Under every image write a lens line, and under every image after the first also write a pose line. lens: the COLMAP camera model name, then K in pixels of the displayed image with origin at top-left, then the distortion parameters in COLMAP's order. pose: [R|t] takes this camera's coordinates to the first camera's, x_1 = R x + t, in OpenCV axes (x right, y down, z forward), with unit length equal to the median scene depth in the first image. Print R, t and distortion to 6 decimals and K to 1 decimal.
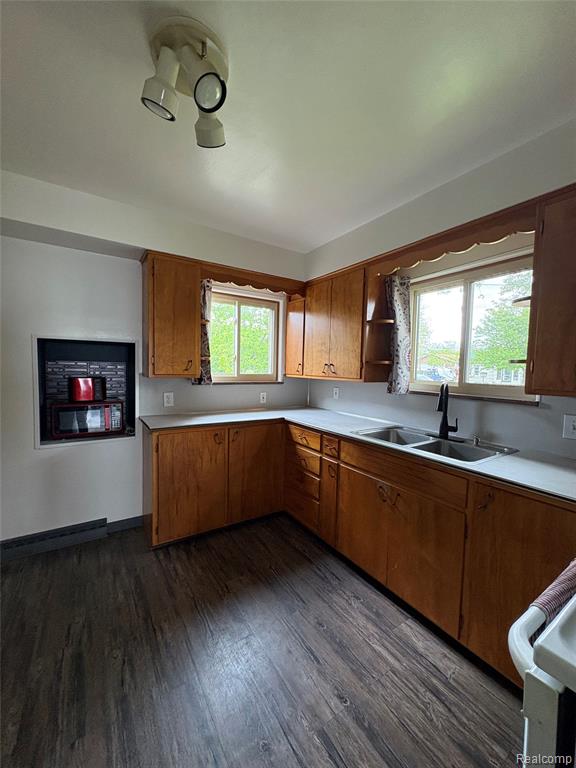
lens RADIAL K [[305.5, 0, 292.4], [0, 305.5, 384.5], [0, 0, 1]] dist [-0.013667, -0.000407]
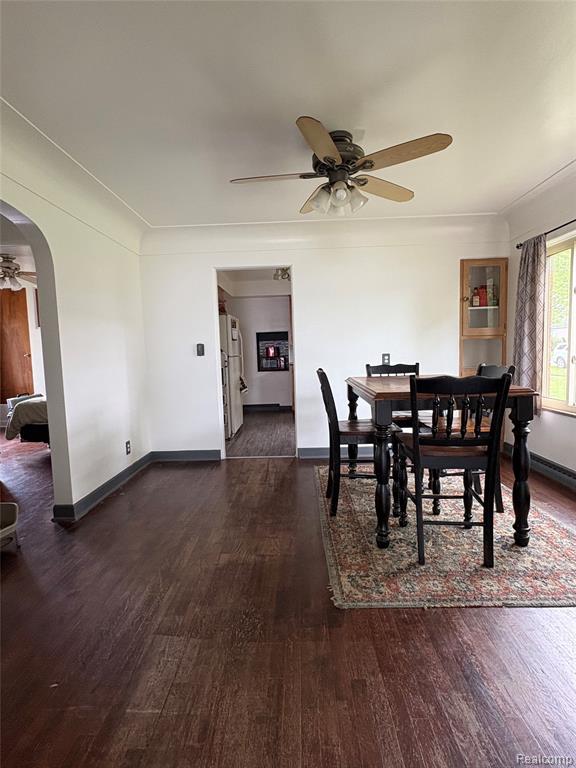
lens RADIAL K [[396.1, 0, 283.5], [0, 396.1, 385.0], [0, 0, 1]] dist [-0.001802, 0.001239]
pose [[0.815715, 0.004814, -0.578434, 1.234880], [0.017236, 0.999319, 0.032623, 0.177422], [0.578198, -0.036580, 0.815076, -1.548778]]
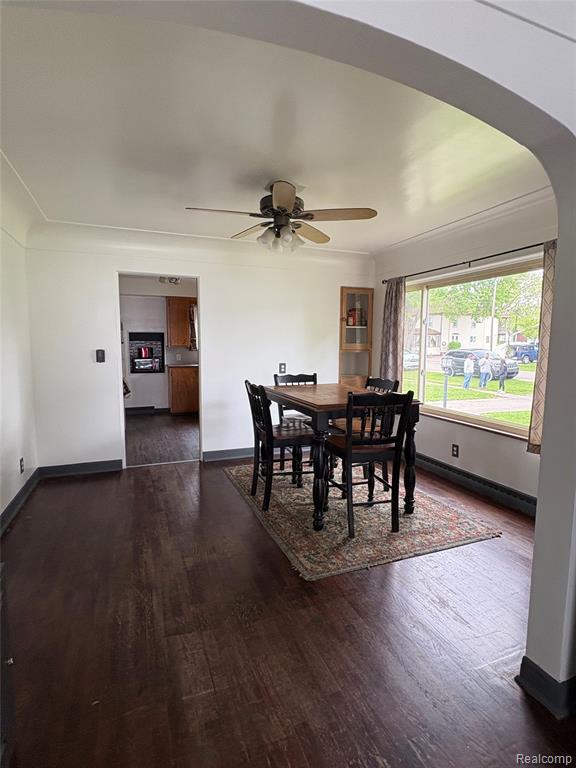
lens RADIAL K [[396.1, 0, 287.9], [0, 396.1, 386.5], [0, 0, 1]] dist [-0.001802, 0.001239]
pose [[0.977386, 0.006157, -0.211372, 1.050173], [0.005045, 0.998613, 0.052414, 0.120163], [0.211401, -0.052295, 0.975999, -1.777610]]
